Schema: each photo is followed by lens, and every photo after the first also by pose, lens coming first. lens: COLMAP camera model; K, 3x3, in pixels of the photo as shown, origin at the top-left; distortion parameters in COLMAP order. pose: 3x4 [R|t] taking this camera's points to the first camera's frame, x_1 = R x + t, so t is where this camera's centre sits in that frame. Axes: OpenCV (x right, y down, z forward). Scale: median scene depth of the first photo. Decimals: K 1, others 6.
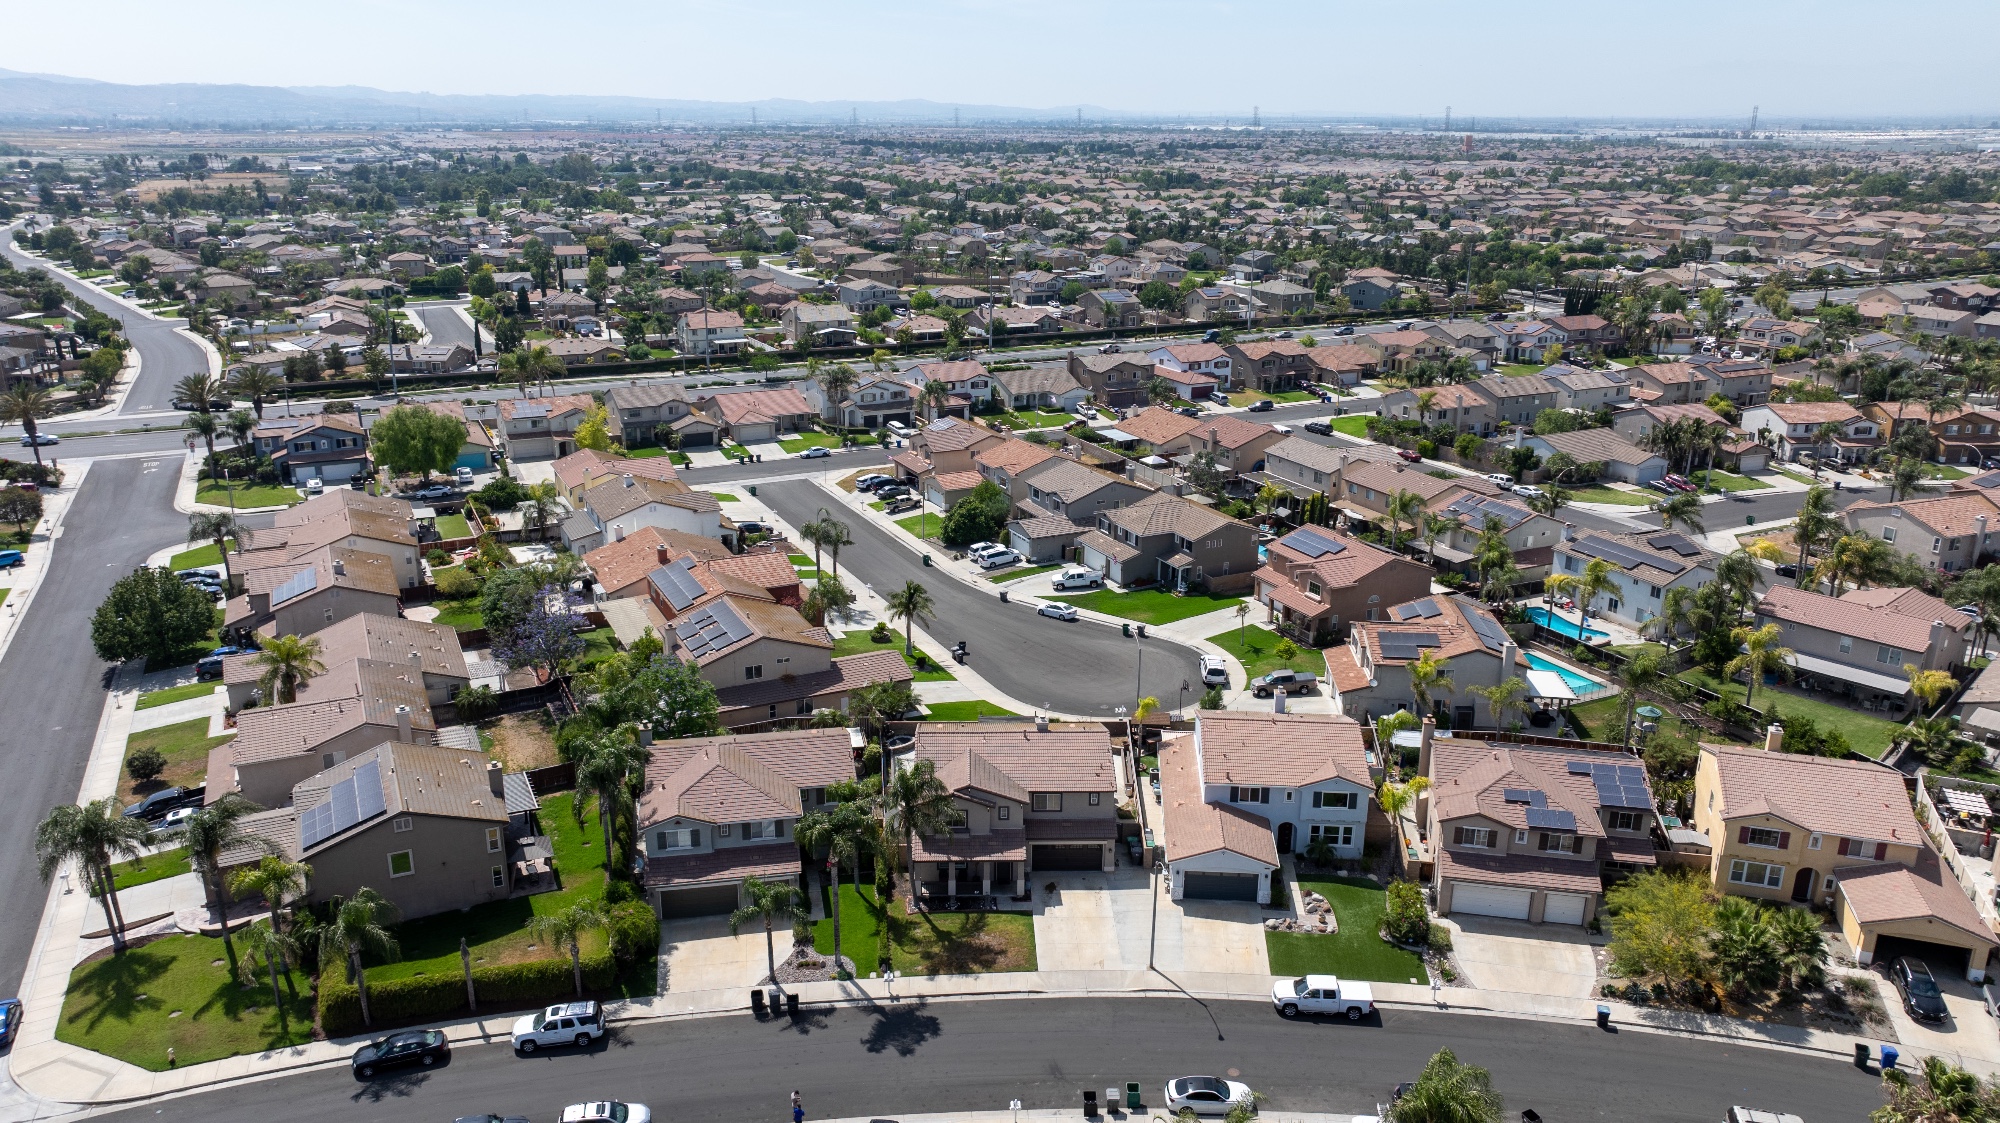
lens RADIAL K [[1457.1, 0, 1007.8], [0, 1457.1, 555.2], [0, 0, 1]] dist [-0.103401, 0.132968]
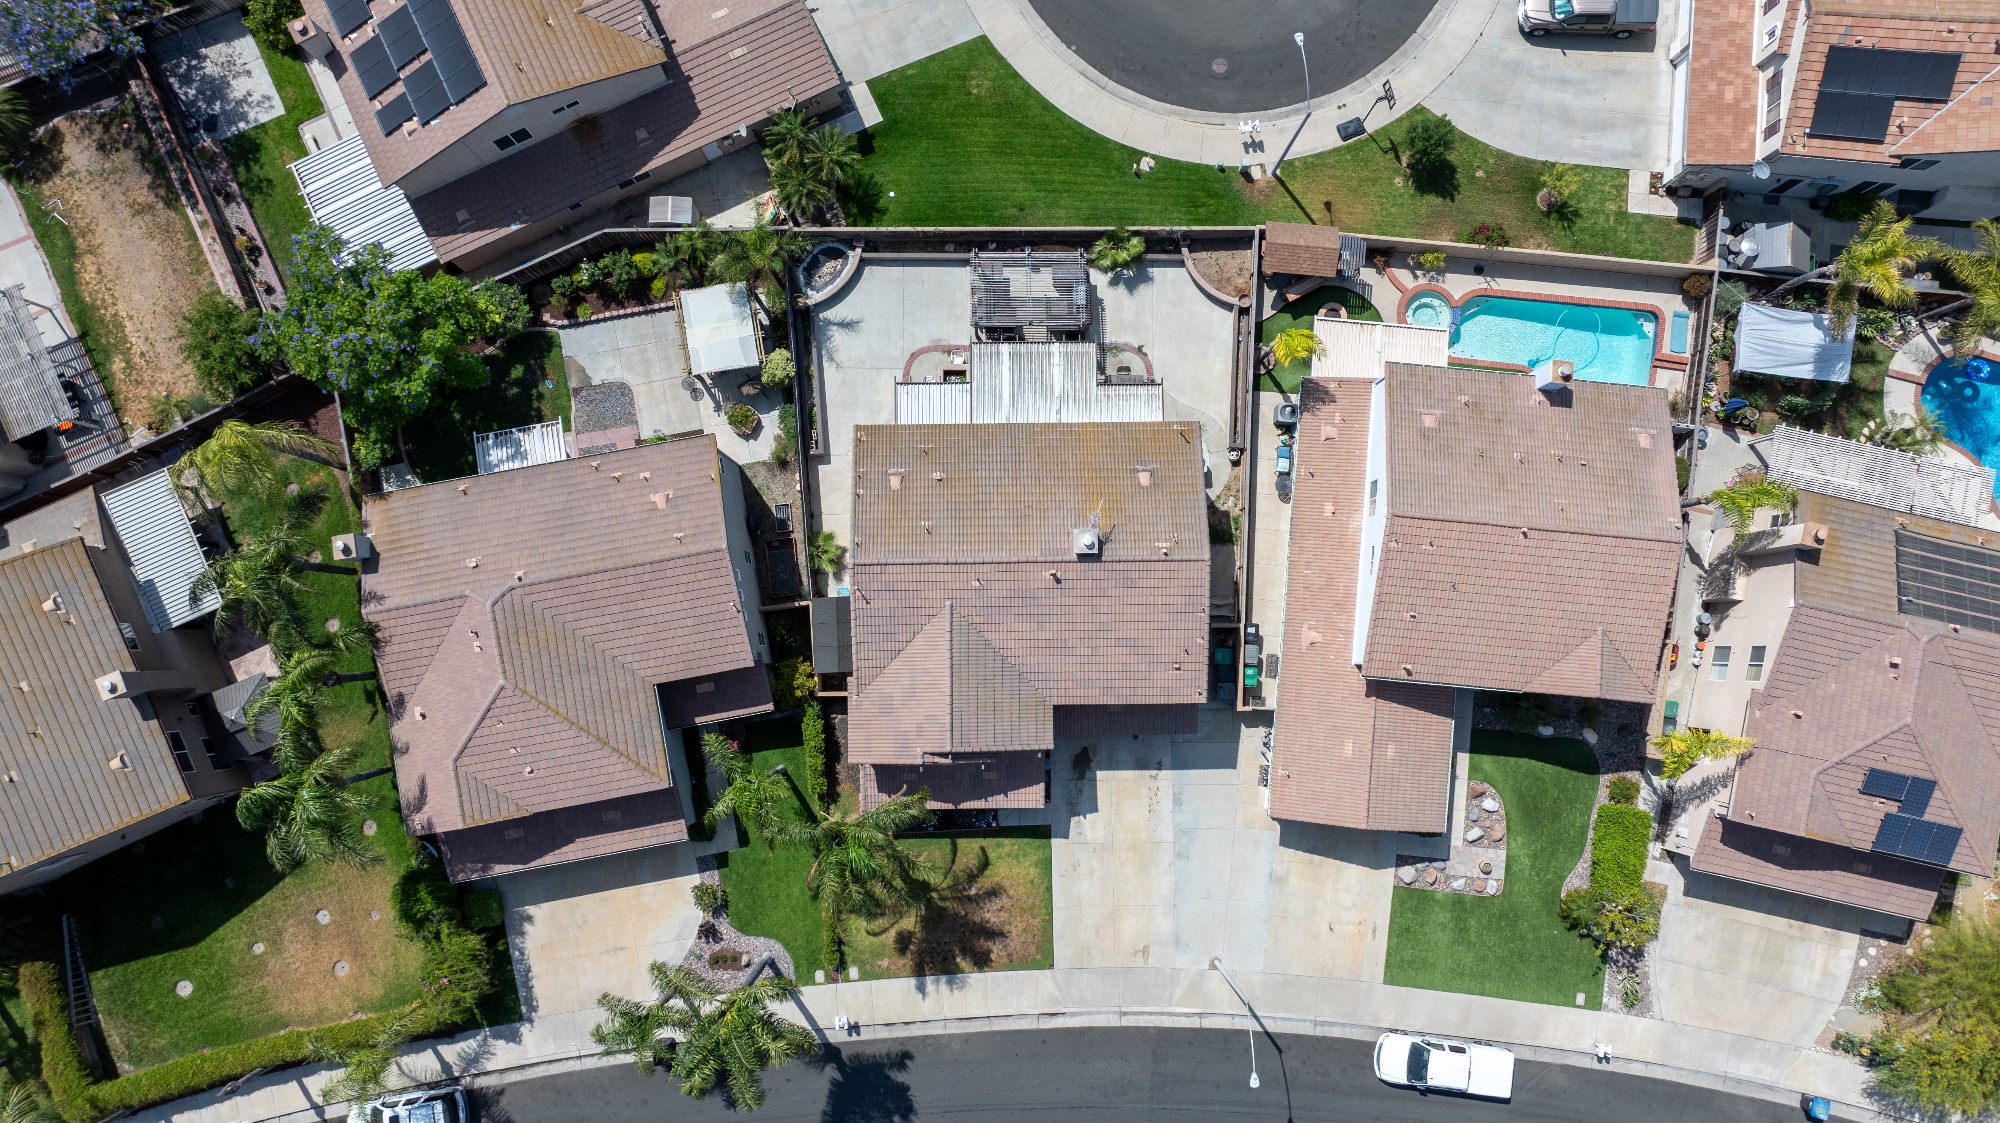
lens RADIAL K [[1444.3, 0, 1041.6], [0, 1444.3, 561.4], [0, 0, 1]] dist [0.001871, 0.000724]
pose [[0.999645, 0.026649, 0.000148, 0.009169], [-0.009712, 0.359103, 0.933247, -0.415621], [0.024817, -0.932917, 0.359235, 0.873354]]
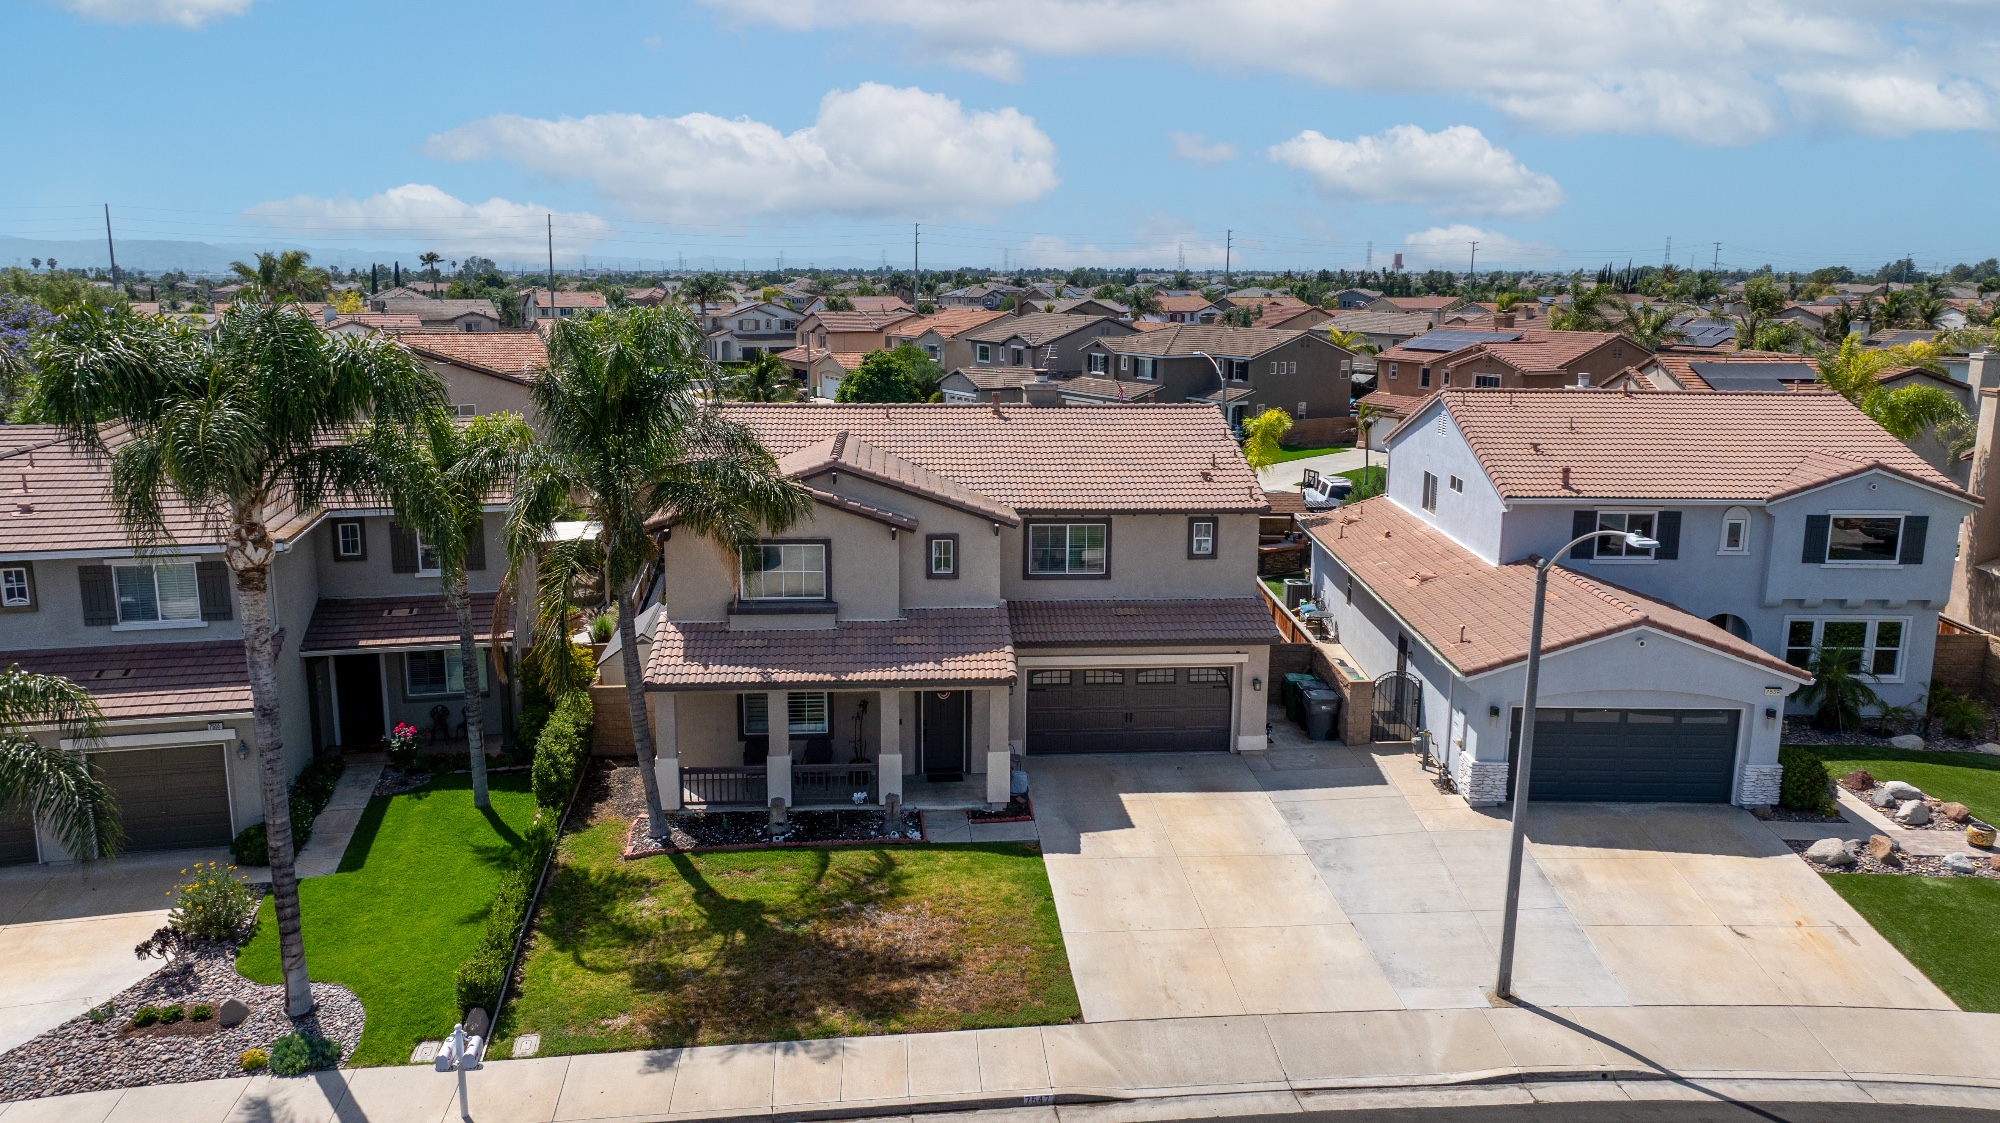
lens RADIAL K [[1443.2, 0, 1007.9], [0, 1443.2, 569.2], [0, 0, 1]] dist [-0.037837, 0.001829]
pose [[0.998781, -0.014105, 0.047305, -0.003193], [0.018727, 0.994938, -0.098731, 0.217482], [-0.045673, 0.099496, 0.993989, 0.689908]]
